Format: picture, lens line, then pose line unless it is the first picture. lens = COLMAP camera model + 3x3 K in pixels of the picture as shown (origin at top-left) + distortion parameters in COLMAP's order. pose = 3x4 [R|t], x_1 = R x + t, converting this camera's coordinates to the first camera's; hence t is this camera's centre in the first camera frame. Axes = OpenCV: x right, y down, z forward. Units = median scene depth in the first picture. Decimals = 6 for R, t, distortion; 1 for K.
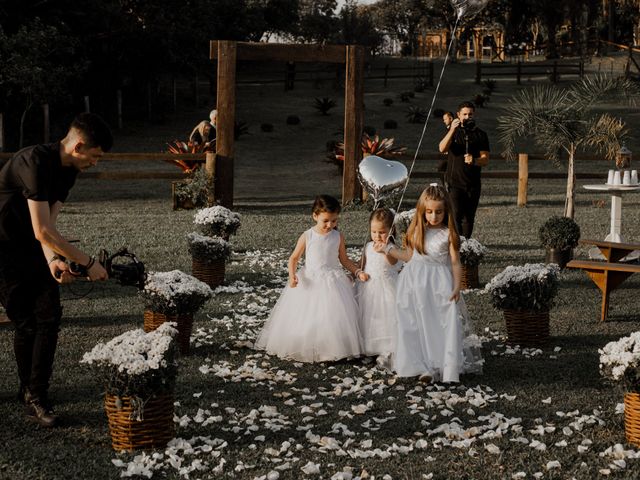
lens RADIAL K [[995.9, 0, 307.3], [0, 995.9, 241.4], [0, 0, 1]] dist [-0.097067, -0.008675]
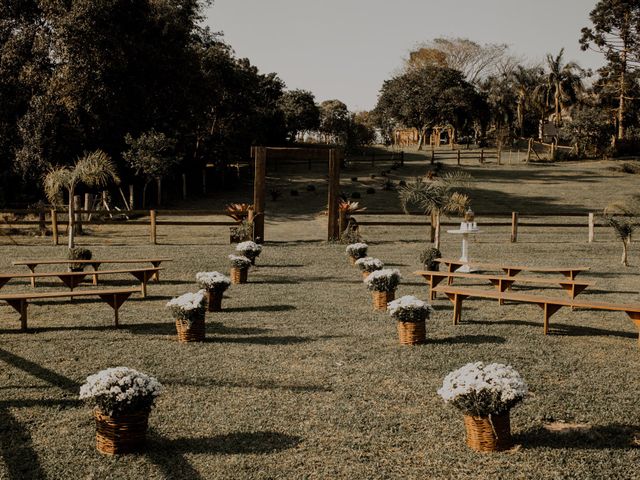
lens RADIAL K [[683.8, 0, 320.0], [0, 683.8, 240.0], [0, 0, 1]] dist [-0.120354, 0.022309]
pose [[0.999611, 0.004941, -0.027432, 0.094671], [-0.005967, 0.999281, -0.037433, 0.010971], [0.027227, 0.037582, 0.998923, -0.321051]]
